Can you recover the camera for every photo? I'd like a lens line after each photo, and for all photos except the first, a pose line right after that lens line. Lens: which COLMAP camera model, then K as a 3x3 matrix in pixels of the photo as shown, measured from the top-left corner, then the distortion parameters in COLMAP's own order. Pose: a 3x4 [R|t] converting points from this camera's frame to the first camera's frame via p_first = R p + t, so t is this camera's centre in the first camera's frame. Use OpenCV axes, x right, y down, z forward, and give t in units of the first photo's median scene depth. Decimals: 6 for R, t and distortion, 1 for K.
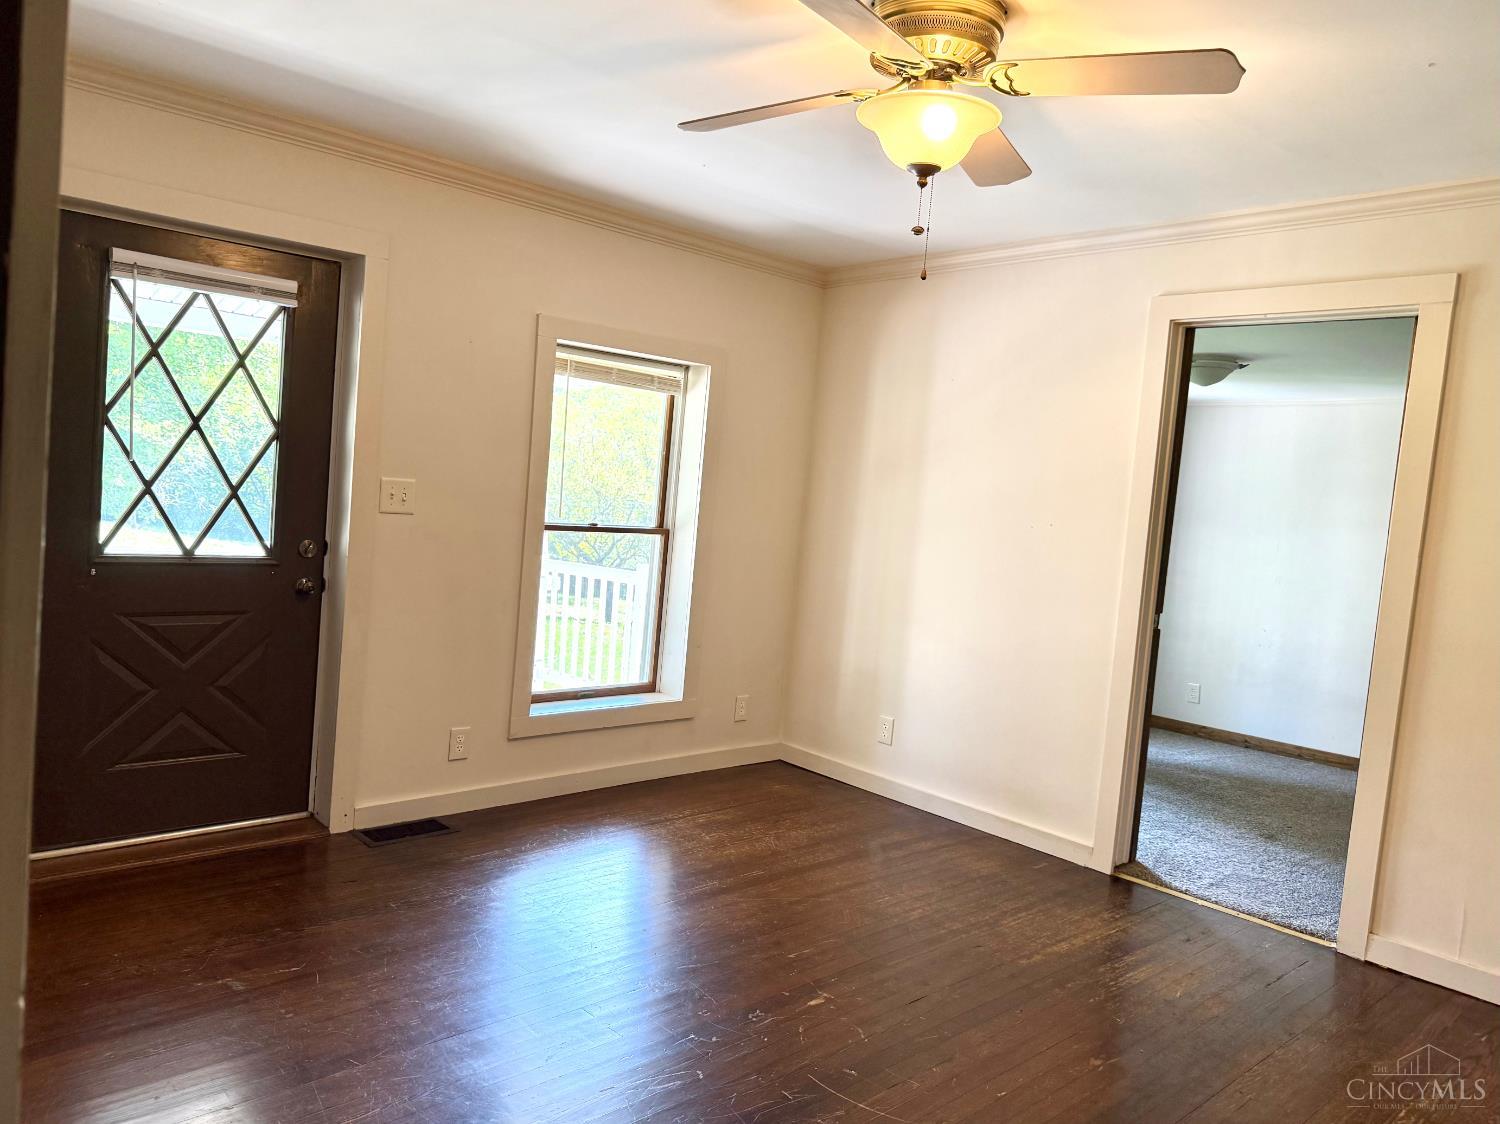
lens RADIAL K [[1053.2, 0, 759.1], [0, 1053.2, 557.4], [0, 0, 1]] dist [-0.000660, -0.008896]
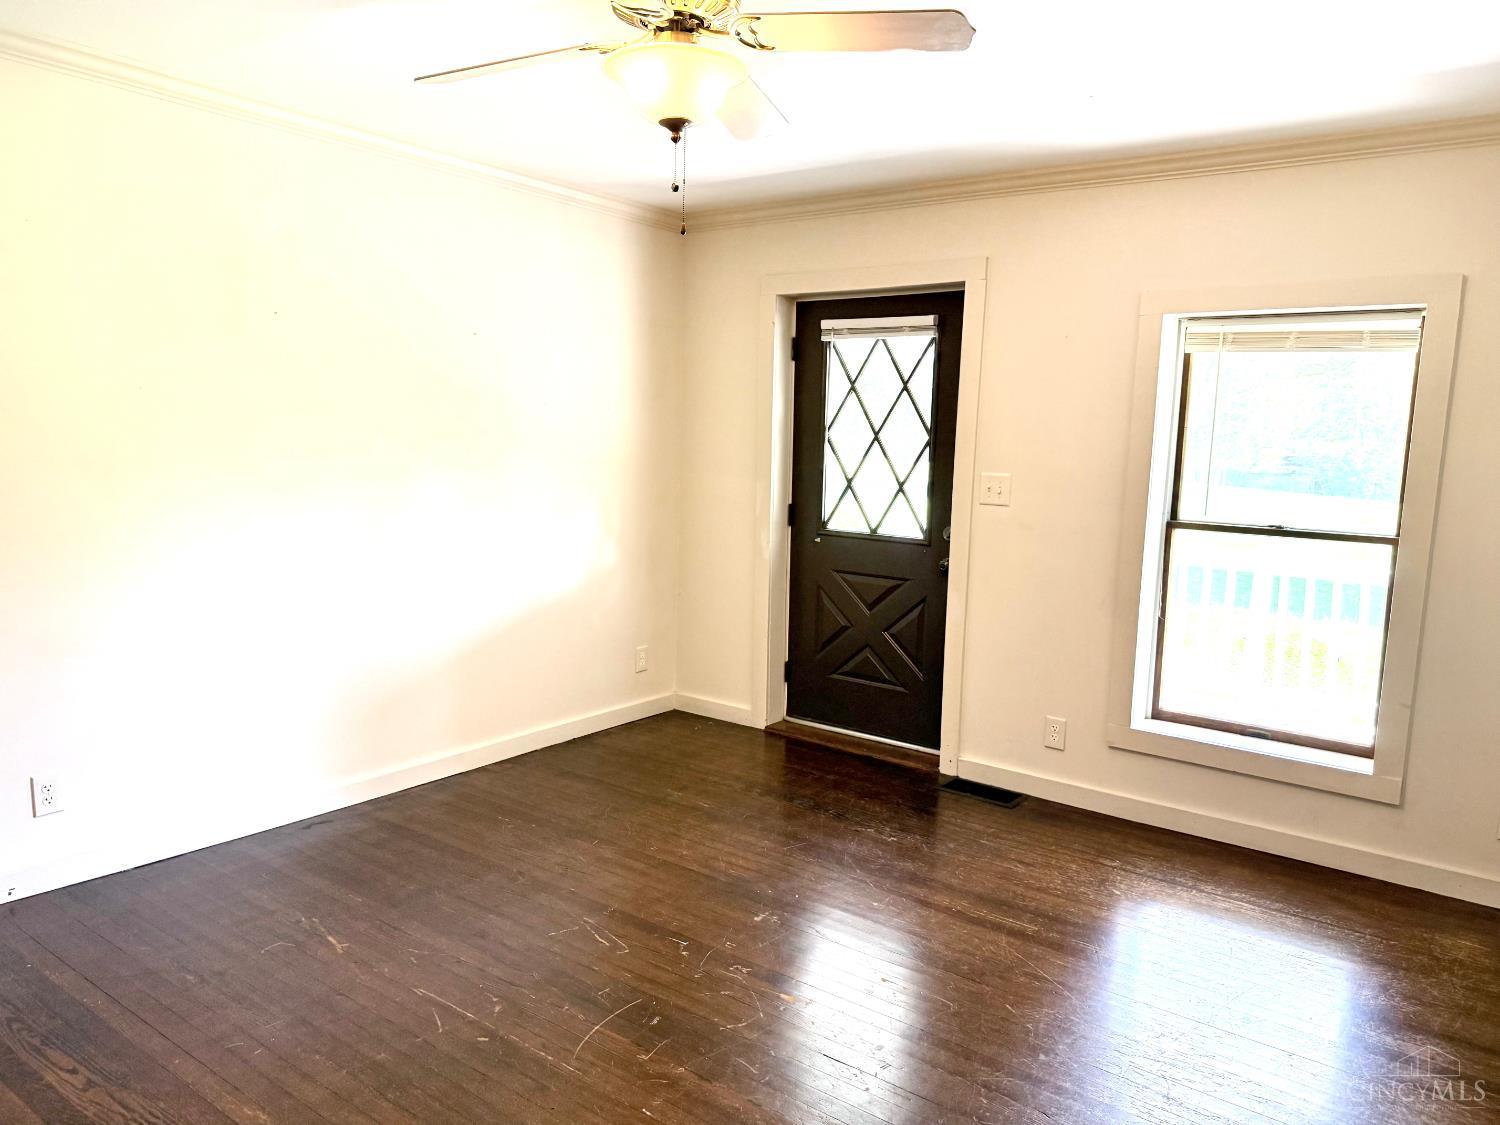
lens RADIAL K [[1053.2, 0, 756.2], [0, 1053.2, 568.2], [0, 0, 1]] dist [-0.000660, -0.008896]
pose [[0.163997, 0.053293, -0.985020, 0.764351], [-0.081133, 0.995885, 0.040373, 0.000799], [0.983119, 0.073296, 0.167646, 0.611399]]
